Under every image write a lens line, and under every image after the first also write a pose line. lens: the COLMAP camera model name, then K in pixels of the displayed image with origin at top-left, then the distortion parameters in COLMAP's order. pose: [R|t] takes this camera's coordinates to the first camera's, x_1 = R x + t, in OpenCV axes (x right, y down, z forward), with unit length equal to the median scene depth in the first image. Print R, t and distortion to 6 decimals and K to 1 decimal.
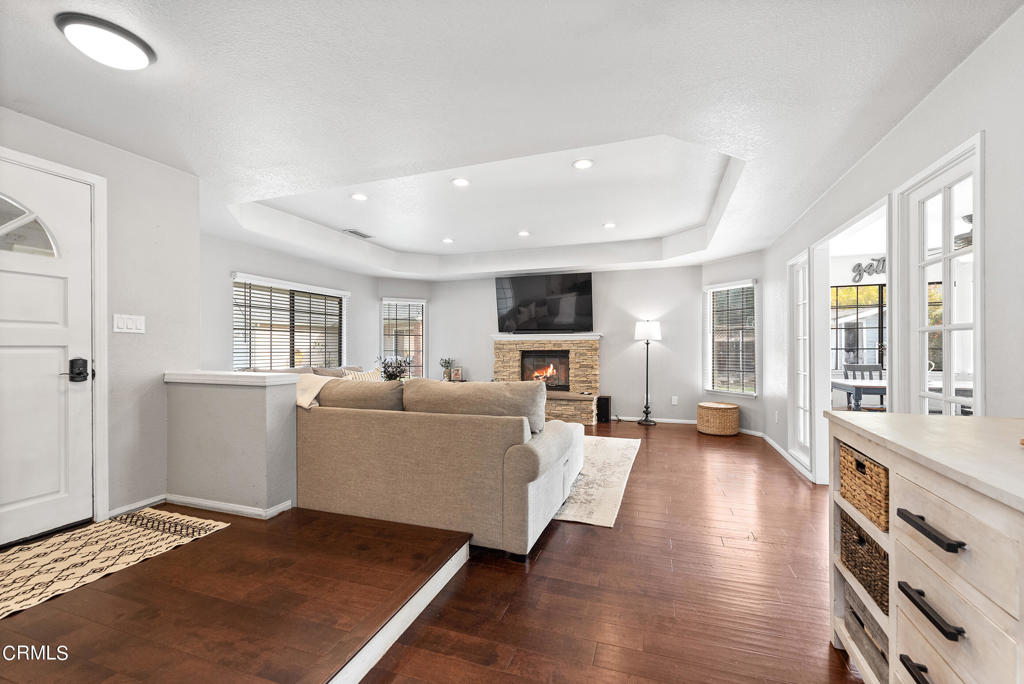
lens RADIAL K [[404.1, 0, 524.3], [0, 404.1, 344.4], [0, 0, 1]] dist [0.001596, -0.000465]
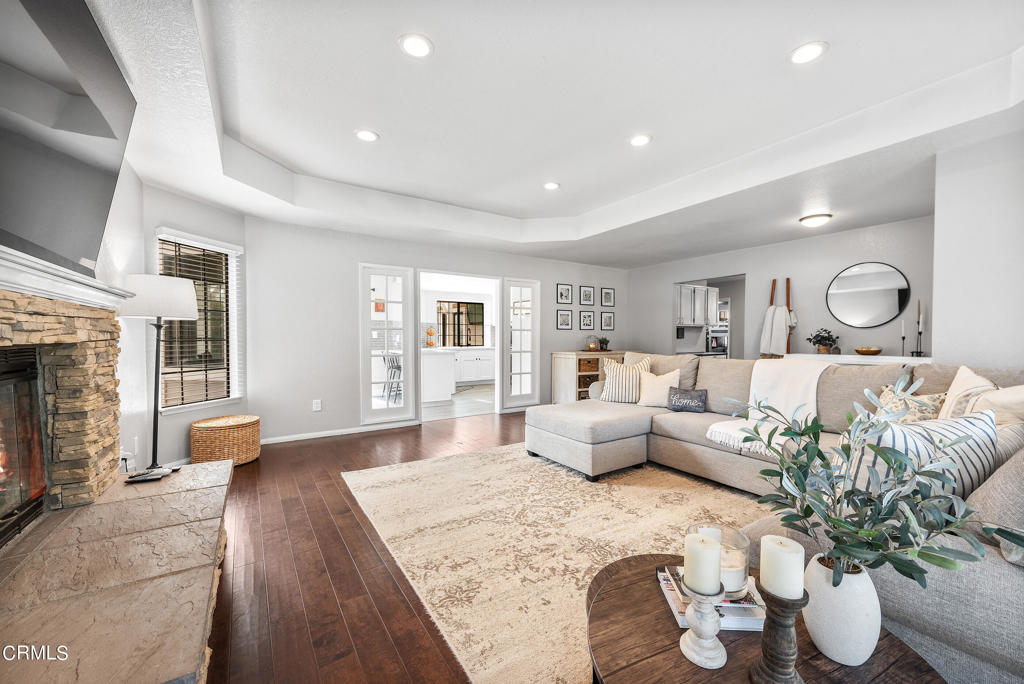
lens RADIAL K [[404.1, 0, 524.3], [0, 404.1, 344.4], [0, 0, 1]] dist [0.001596, -0.000465]
pose [[-0.799338, -0.011062, 0.600780, -0.294081], [-0.004609, 0.999914, 0.012279, 0.011404], [-0.600864, 0.007046, -0.799320, 1.115467]]
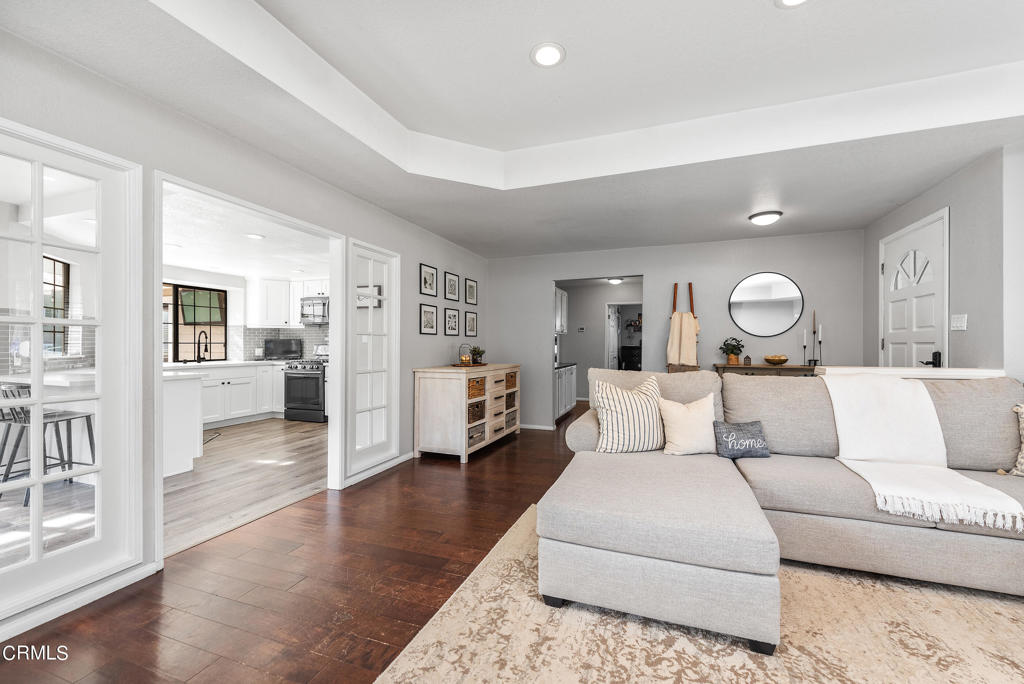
lens RADIAL K [[404.1, 0, 524.3], [0, 404.1, 344.4], [0, 0, 1]] dist [0.001596, -0.000465]
pose [[-0.999941, 0.000496, 0.010818, 0.095053], [0.000402, 0.999963, -0.008612, 0.008058], [-0.010822, -0.008607, -0.999904, 0.895569]]
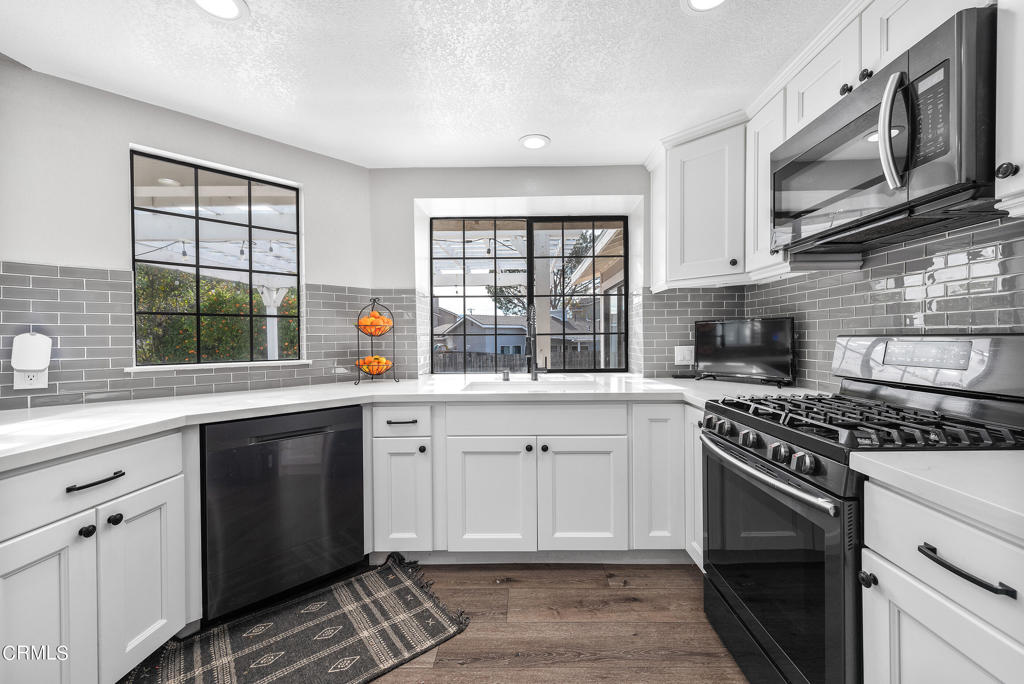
lens RADIAL K [[404.1, 0, 524.3], [0, 404.1, 344.4], [0, 0, 1]] dist [0.001596, -0.000465]
pose [[-0.317887, -0.010101, 0.948075, 0.482670], [0.003220, 0.999926, 0.011733, 0.002372], [-0.948123, 0.006783, -0.317831, 0.097258]]
